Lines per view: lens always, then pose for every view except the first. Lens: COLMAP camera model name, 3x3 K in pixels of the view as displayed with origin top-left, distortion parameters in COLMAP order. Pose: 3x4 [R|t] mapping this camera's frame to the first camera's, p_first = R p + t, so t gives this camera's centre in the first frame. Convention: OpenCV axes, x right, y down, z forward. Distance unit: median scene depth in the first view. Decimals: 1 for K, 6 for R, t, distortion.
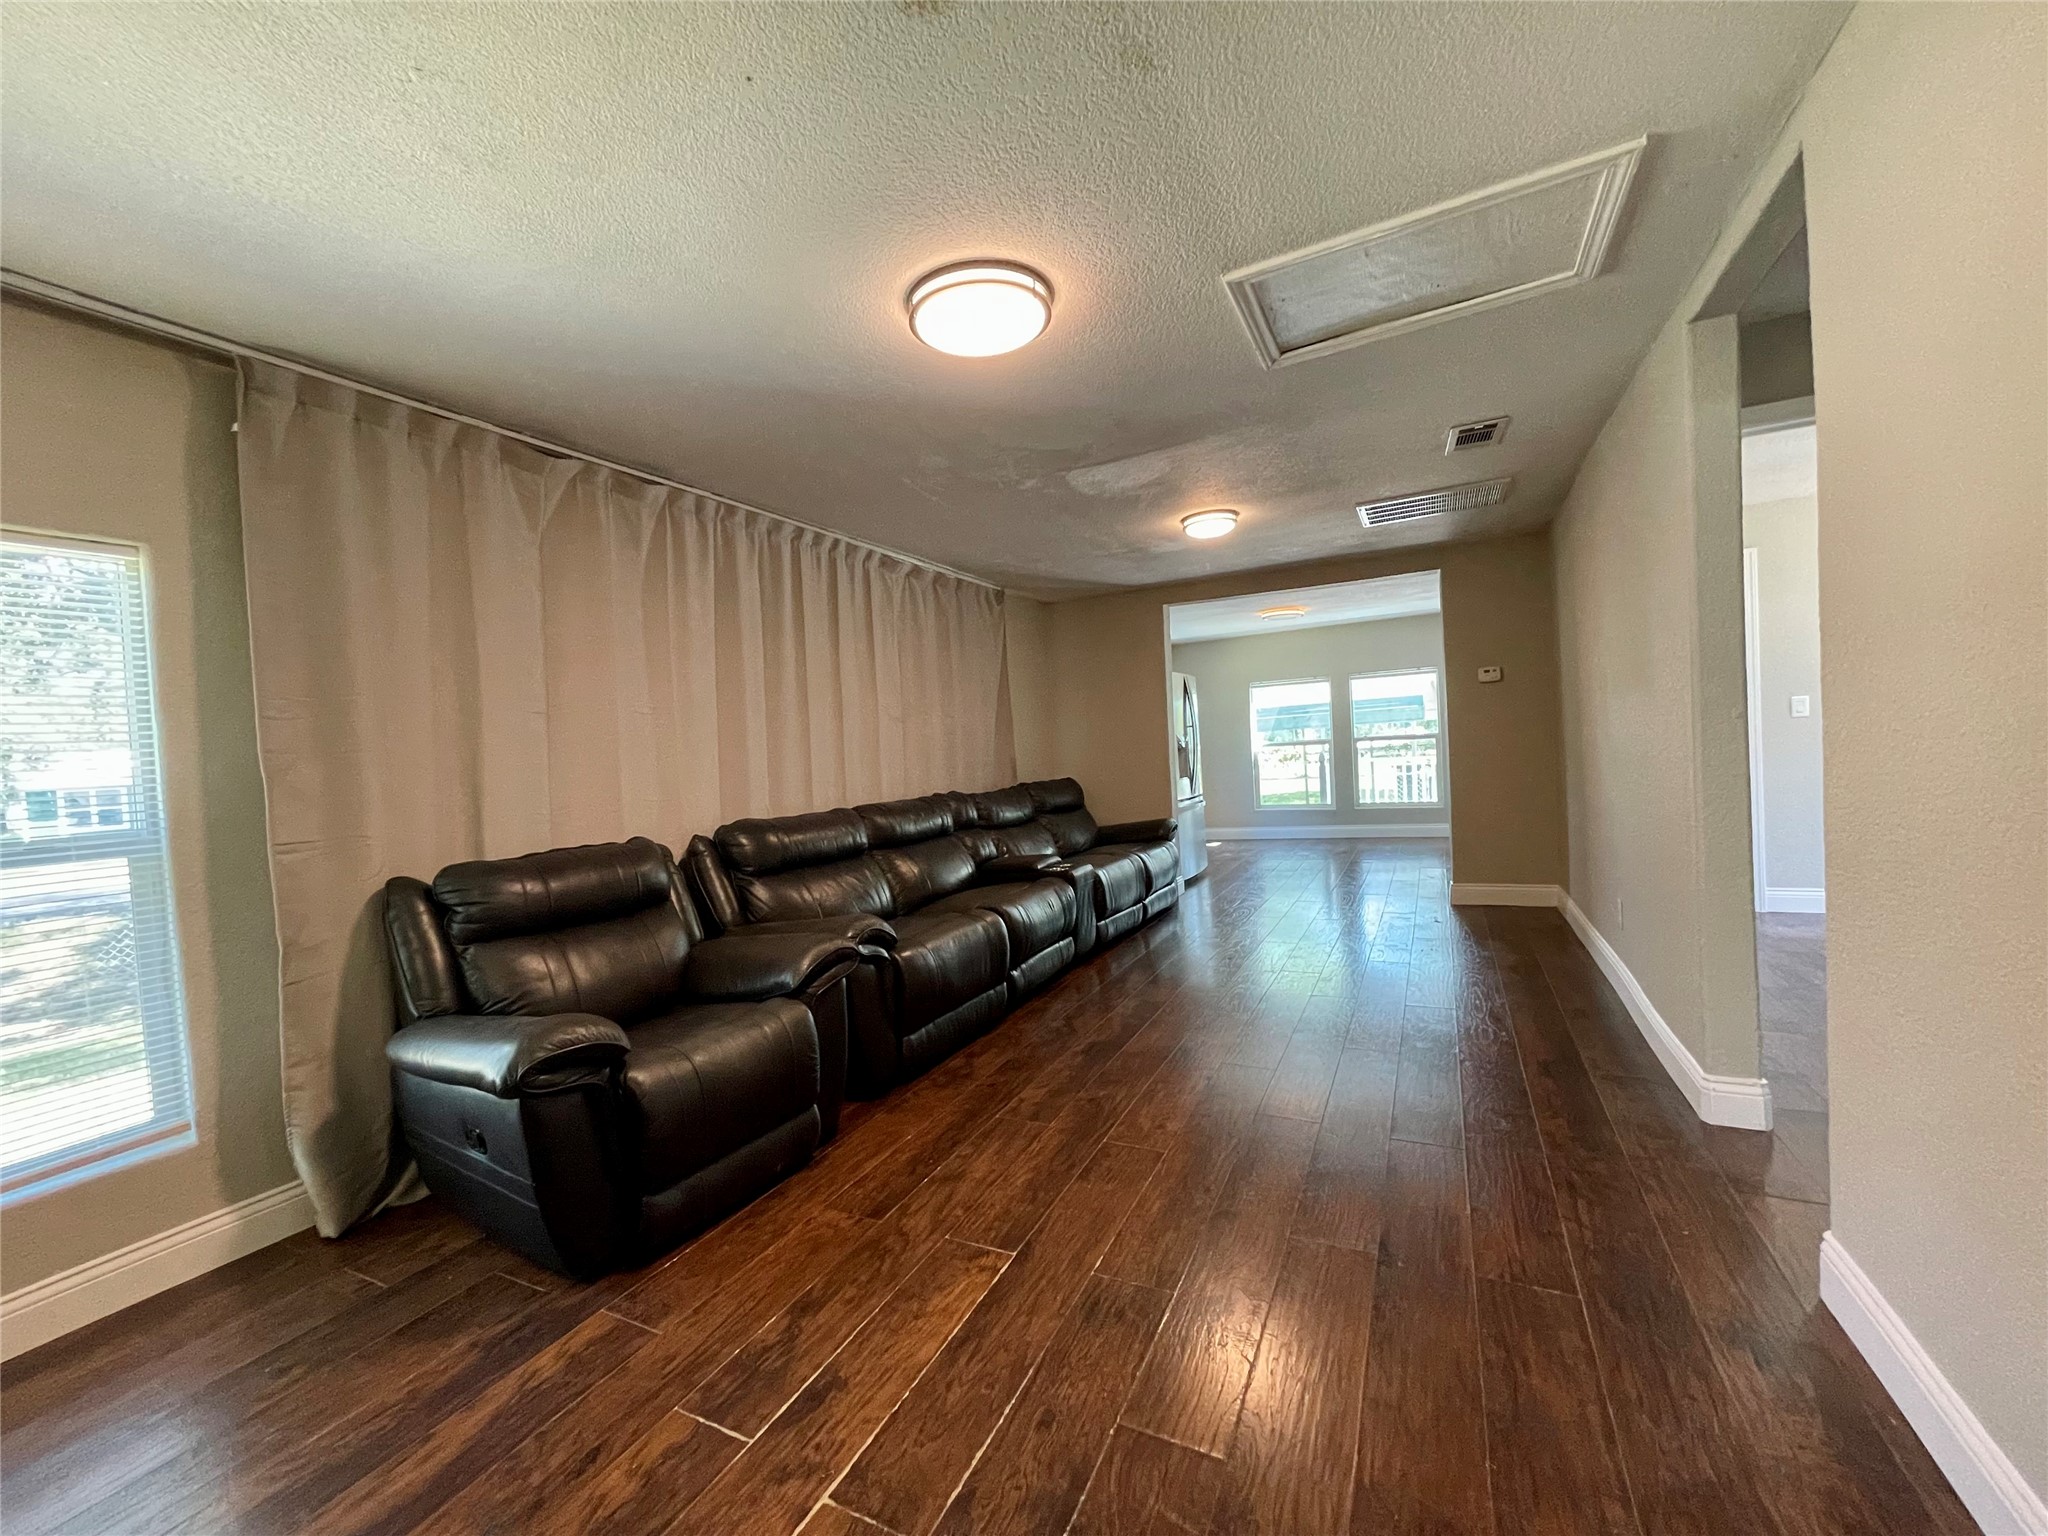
lens RADIAL K [[829.6, 0, 1019.3], [0, 829.6, 774.0], [0, 0, 1]] dist [0.000651, -0.000195]
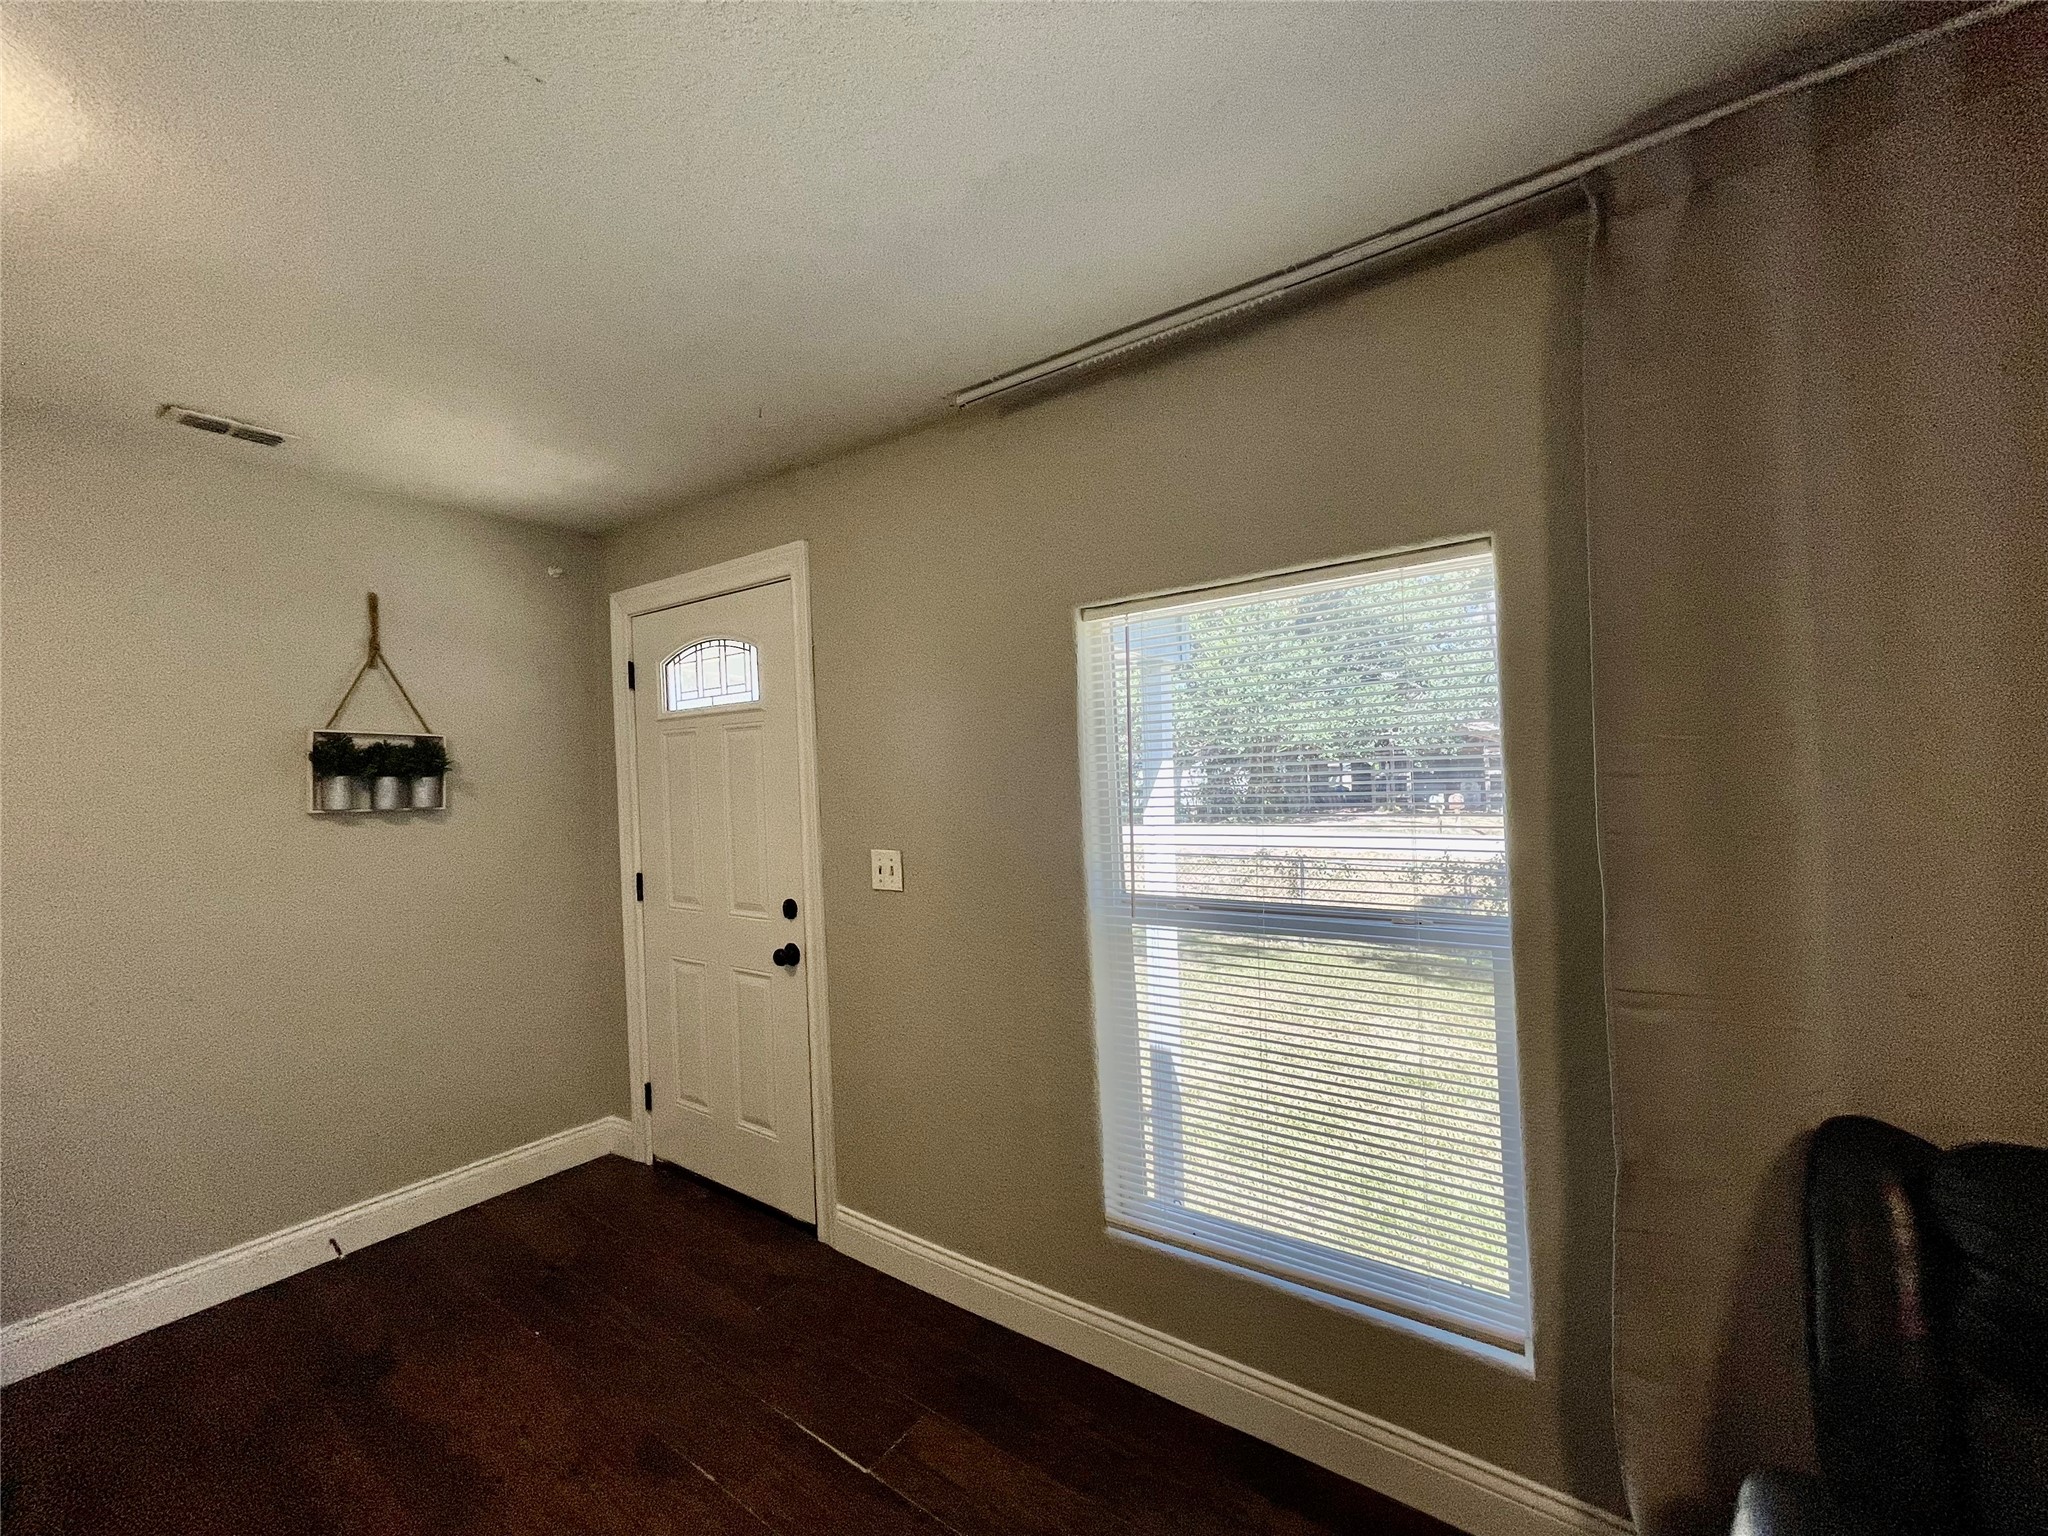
lens RADIAL K [[829.6, 0, 1019.3], [0, 829.6, 774.0], [0, 0, 1]] dist [0.000651, -0.000195]
pose [[-0.152675, 0.059613, -0.986477, -0.247589], [0.028237, 0.998035, 0.055942, -0.111985], [0.987873, -0.019314, -0.154058, 0.654405]]
